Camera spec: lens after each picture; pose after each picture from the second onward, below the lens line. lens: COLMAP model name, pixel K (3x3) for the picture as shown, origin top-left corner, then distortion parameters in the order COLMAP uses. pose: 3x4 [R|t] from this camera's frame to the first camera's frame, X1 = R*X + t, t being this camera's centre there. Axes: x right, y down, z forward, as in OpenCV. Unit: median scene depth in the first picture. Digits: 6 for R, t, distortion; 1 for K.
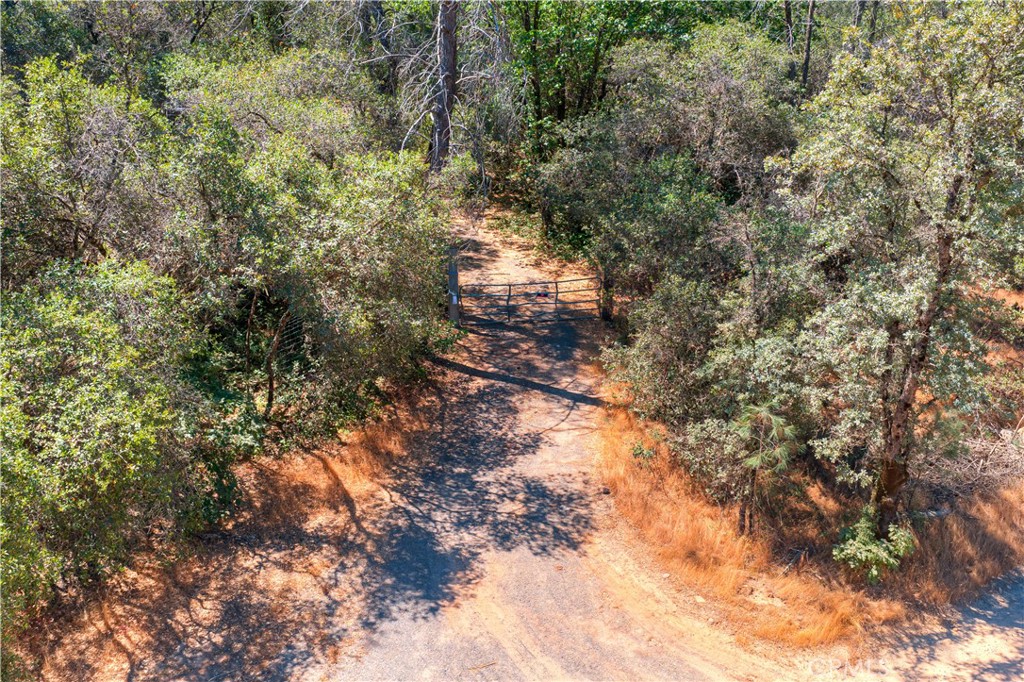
lens RADIAL K [[889.9, 0, 512.0], [0, 889.9, 341.0], [0, 0, 1]] dist [0.087488, -0.202102]
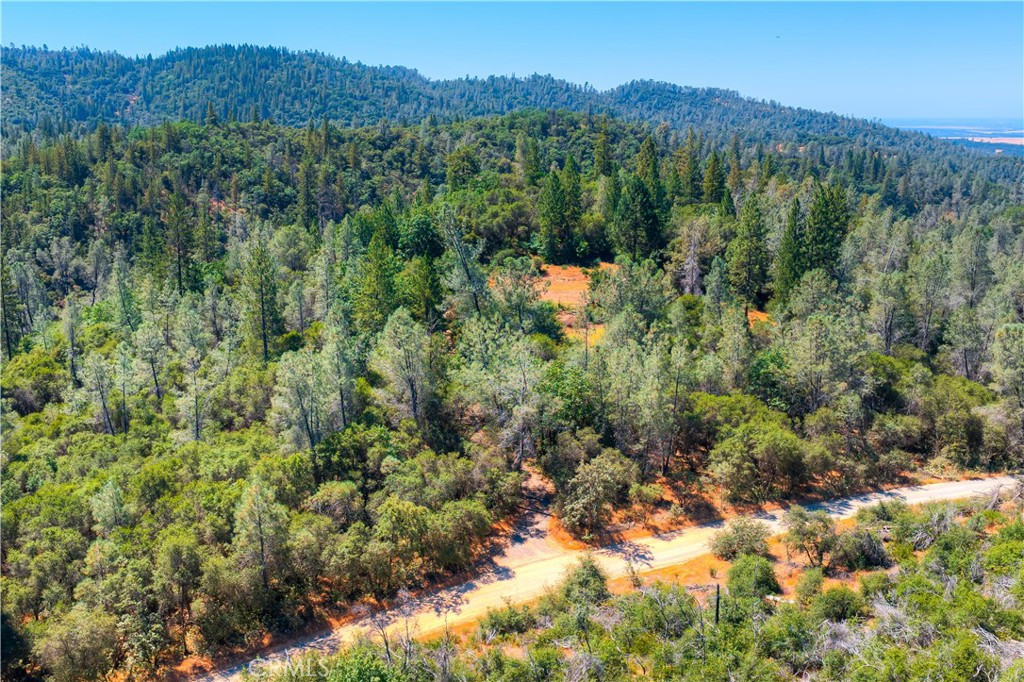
lens RADIAL K [[1101.5, 0, 512.0], [0, 1101.5, 341.0], [0, 0, 1]] dist [0.023600, -0.015731]
pose [[0.999390, 0.013985, -0.031996, 0.070225], [-0.017671, 0.992856, -0.118001, -0.191996], [0.030117, 0.118494, 0.992498, -5.949228]]
